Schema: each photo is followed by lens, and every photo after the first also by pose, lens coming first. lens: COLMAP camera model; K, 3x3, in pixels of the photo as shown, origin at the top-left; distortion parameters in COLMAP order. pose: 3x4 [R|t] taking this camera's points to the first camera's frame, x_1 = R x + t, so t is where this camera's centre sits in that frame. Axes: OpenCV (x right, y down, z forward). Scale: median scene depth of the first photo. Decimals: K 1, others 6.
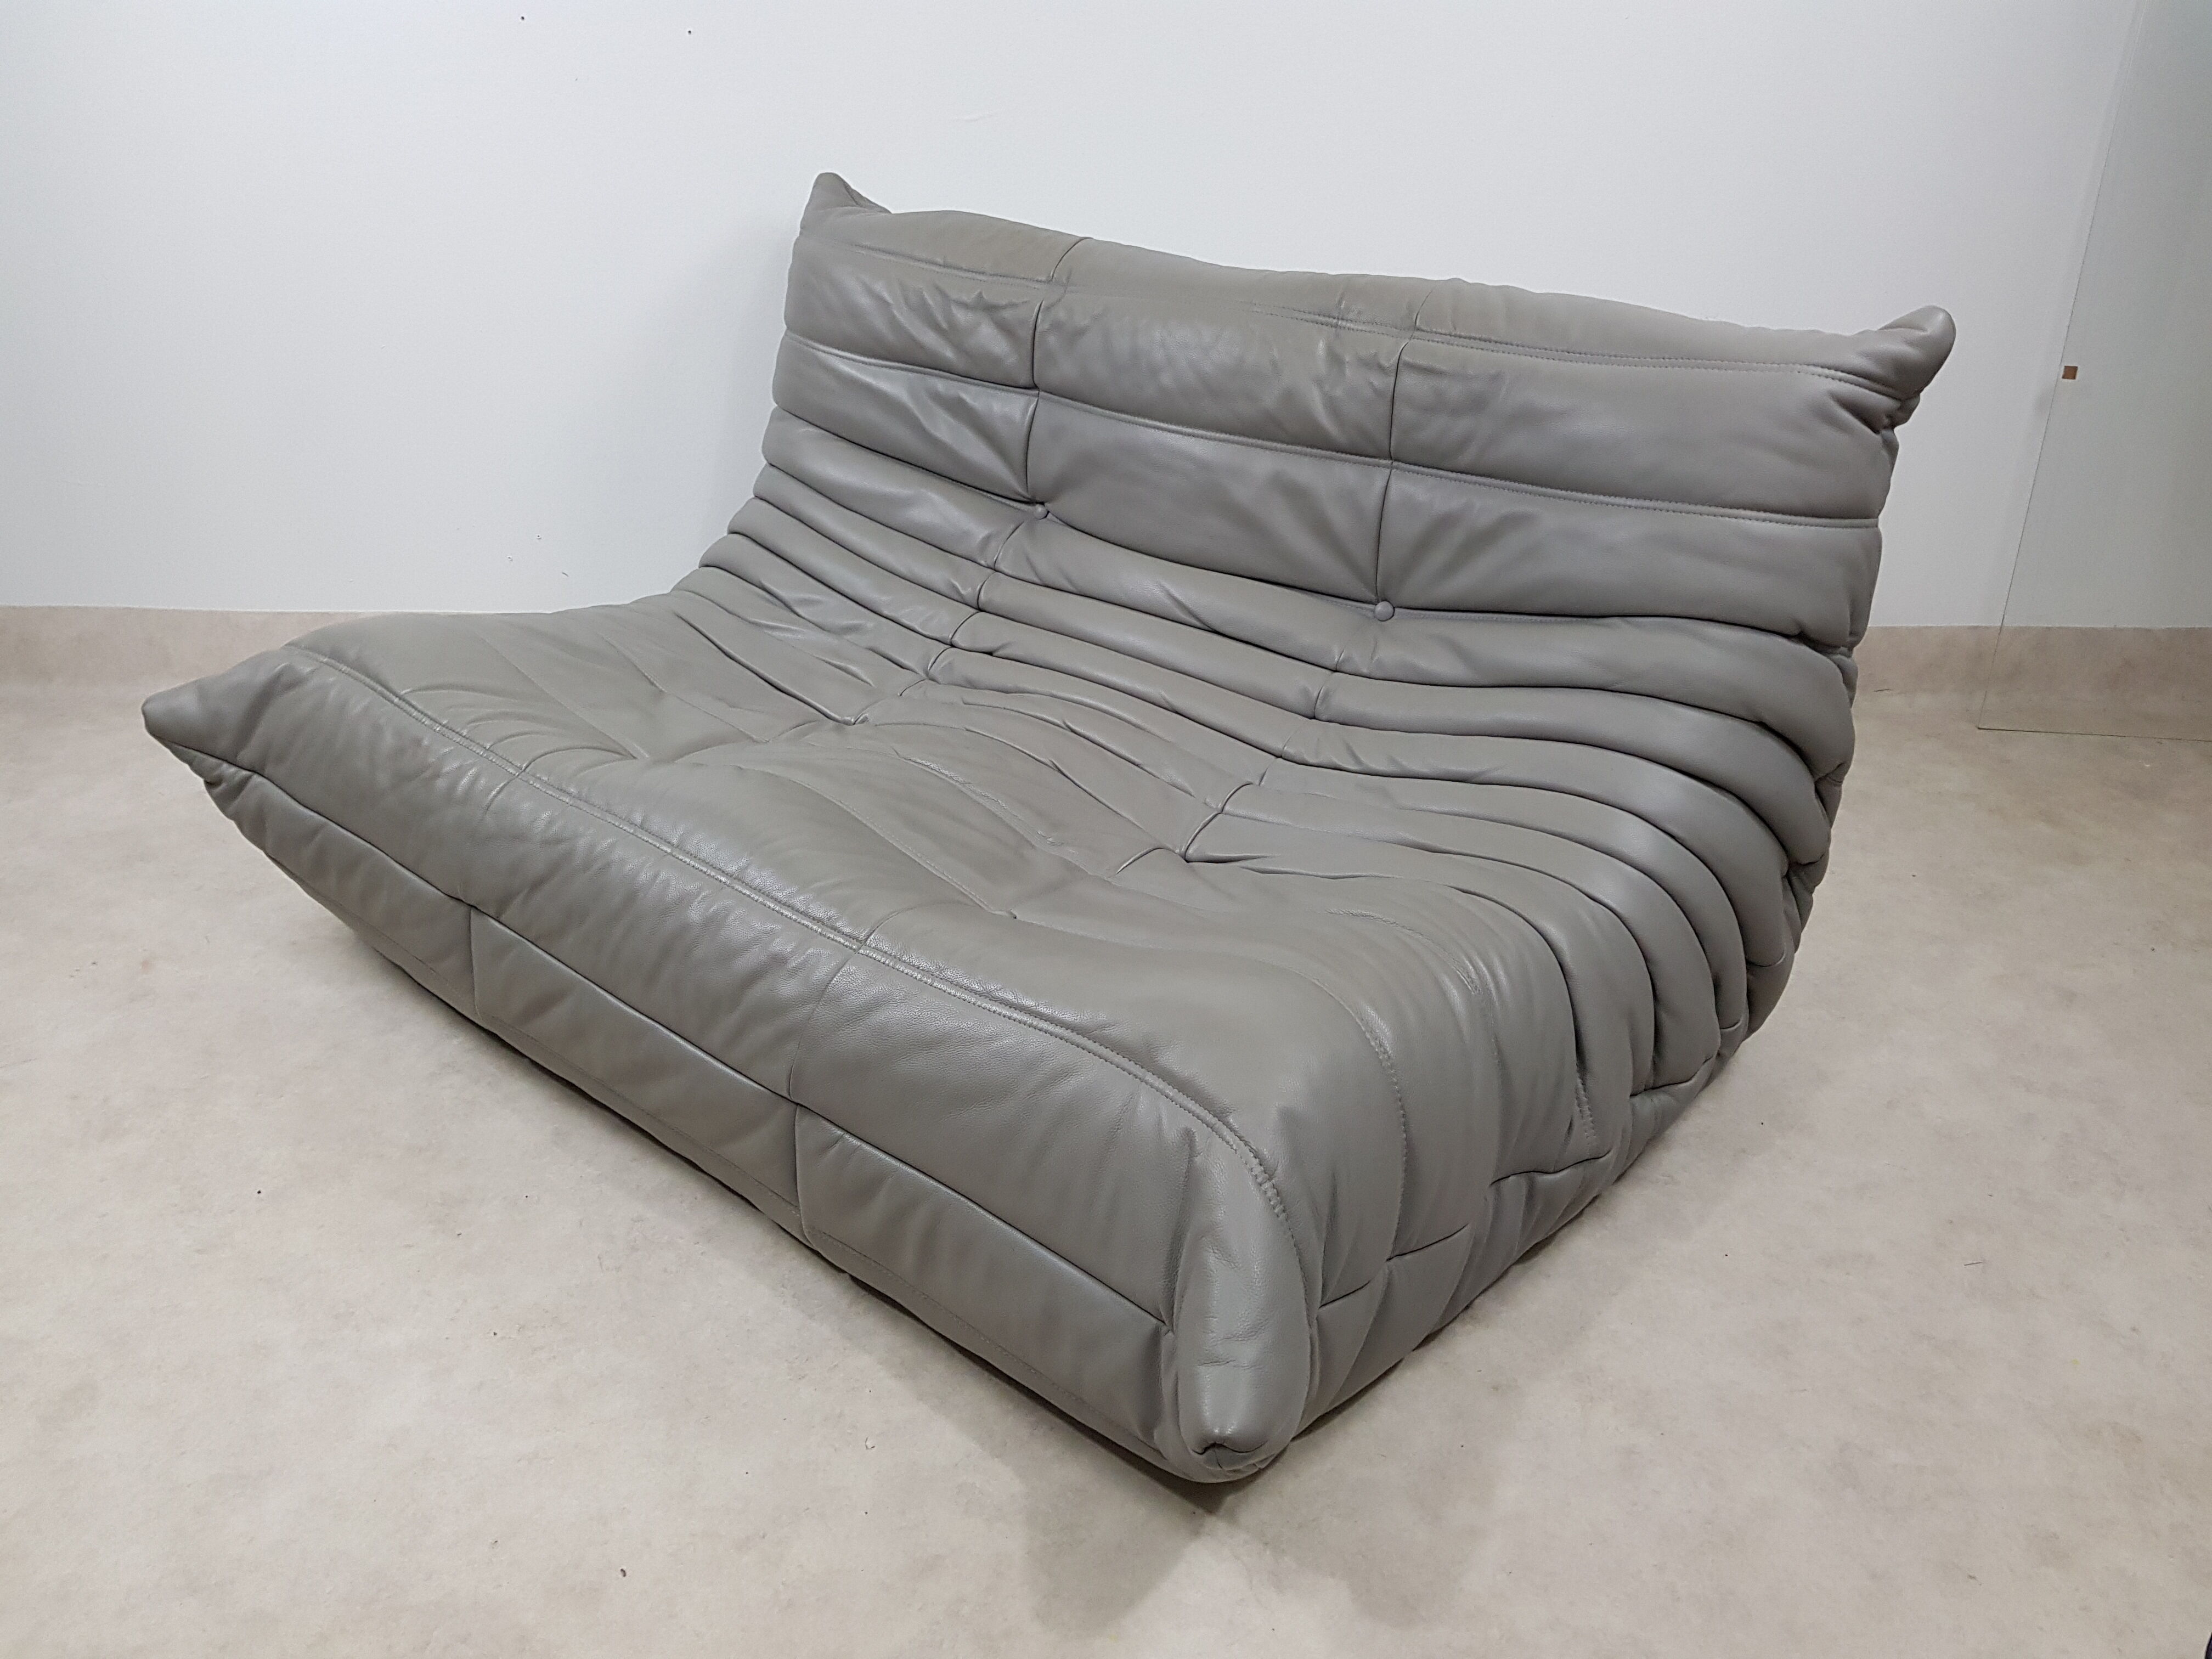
lens RADIAL K [[1774.0, 0, 1116.2], [0, 1774.0, 866.3], [0, 0, 1]] dist [0.007001, -0.039283]
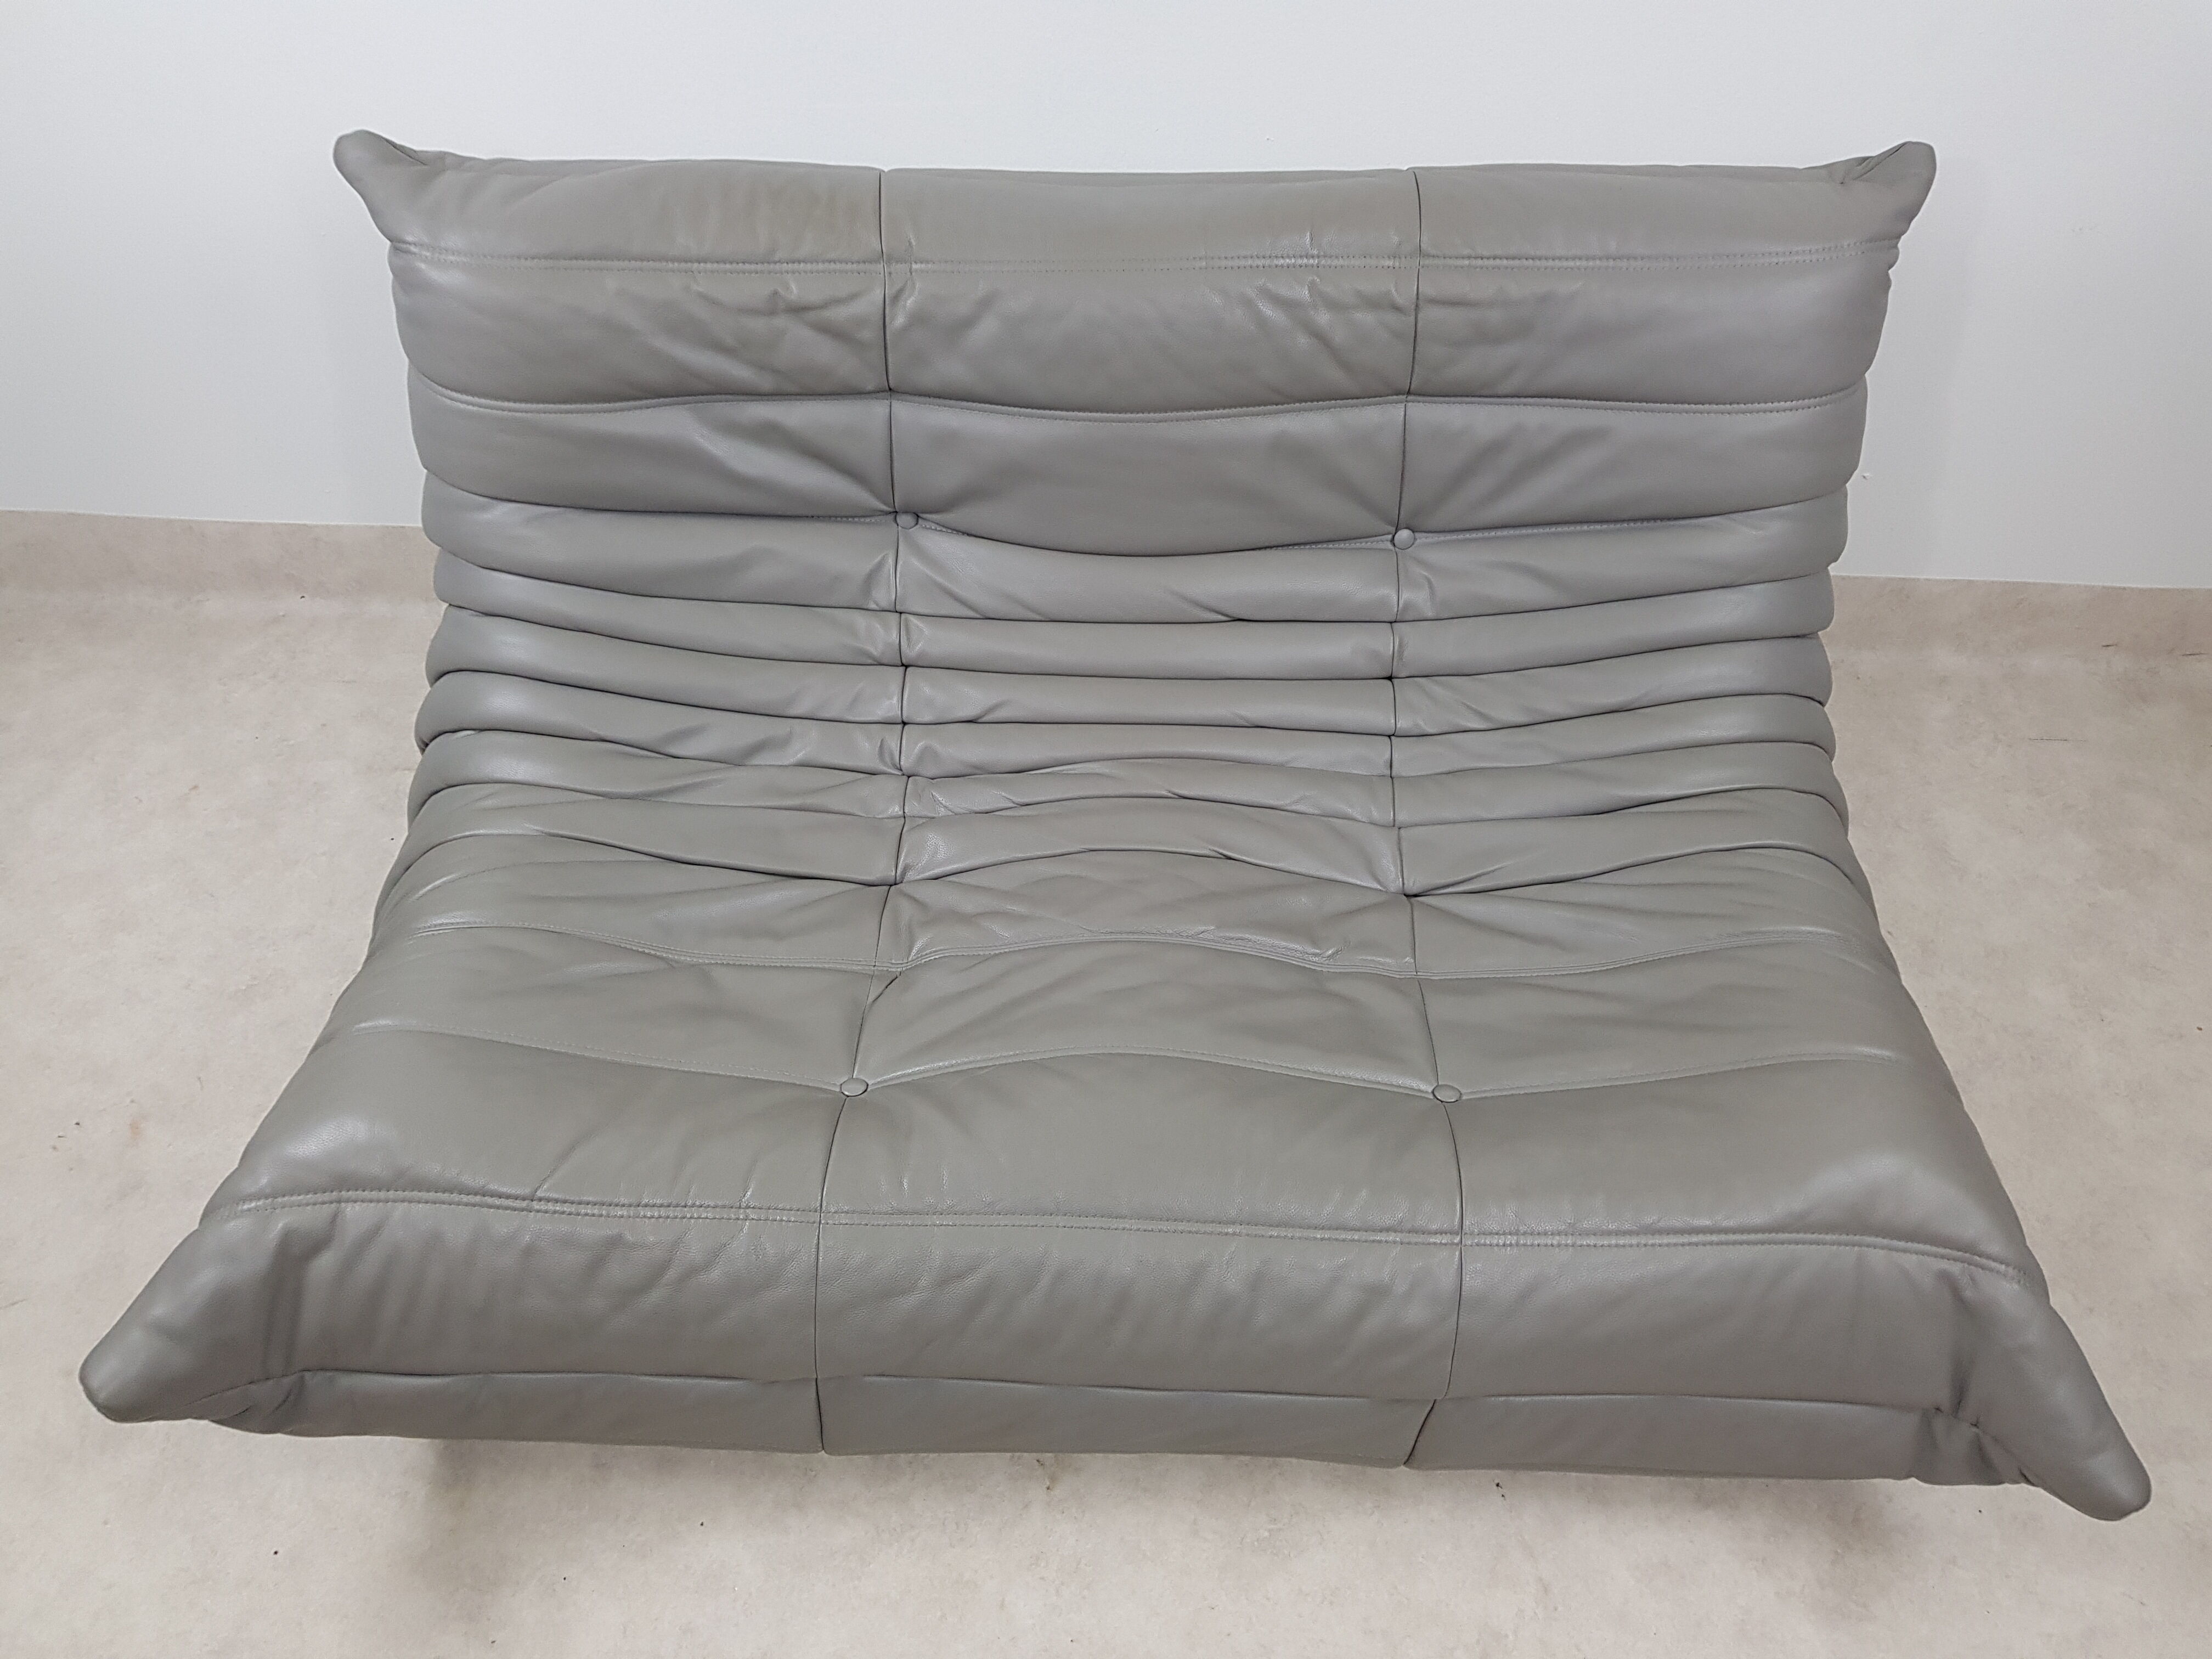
lens RADIAL K [[1774.0, 0, 1116.2], [0, 1774.0, 866.3], [0, 0, 1]] dist [0.007001, -0.039283]
pose [[0.767482, -0.476797, 0.428528, -0.461396], [0.289201, 0.854080, 0.432331, -0.453386], [-0.572131, -0.207876, 0.793381, 0.304276]]
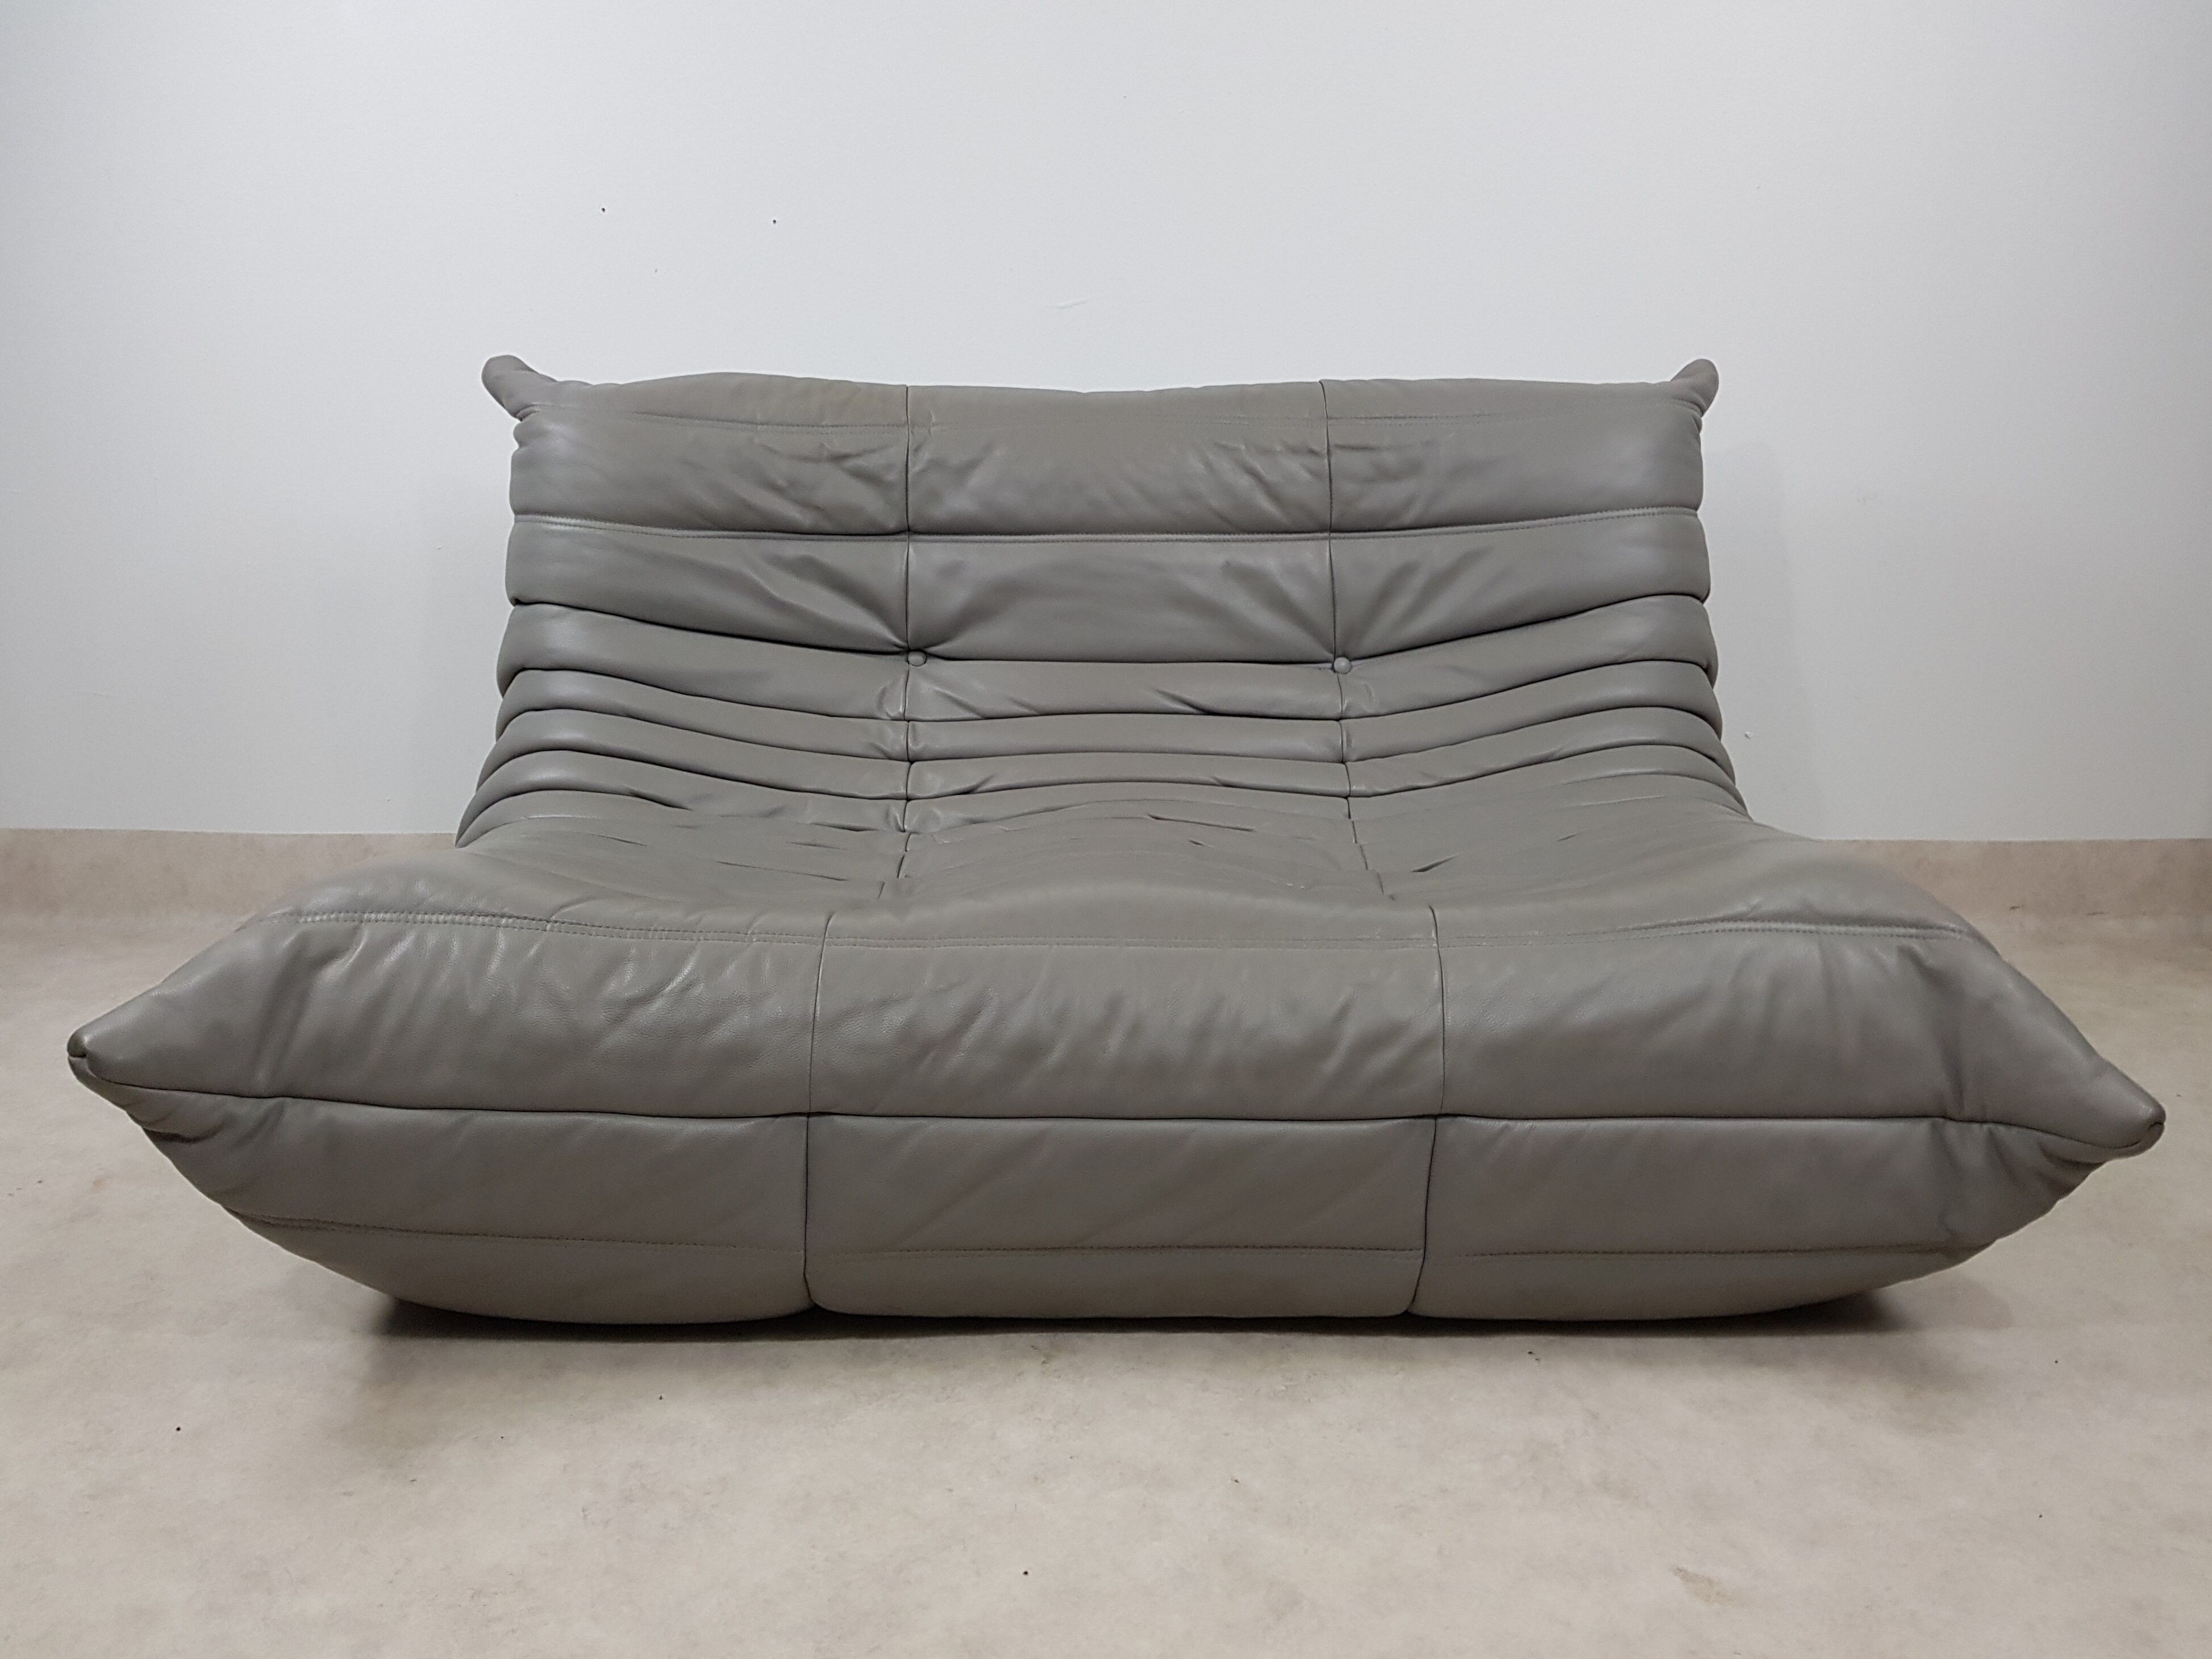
lens RADIAL K [[1844.4, 0, 1134.6], [0, 1844.4, 832.3], [0, 0, 1]] dist [0.013779, -0.042707]
pose [[0.747139, -0.182100, 0.639236, -0.707709], [0.313124, 0.944762, -0.096843, 0.024745], [-0.586291, 0.272515, 0.762888, 0.229919]]
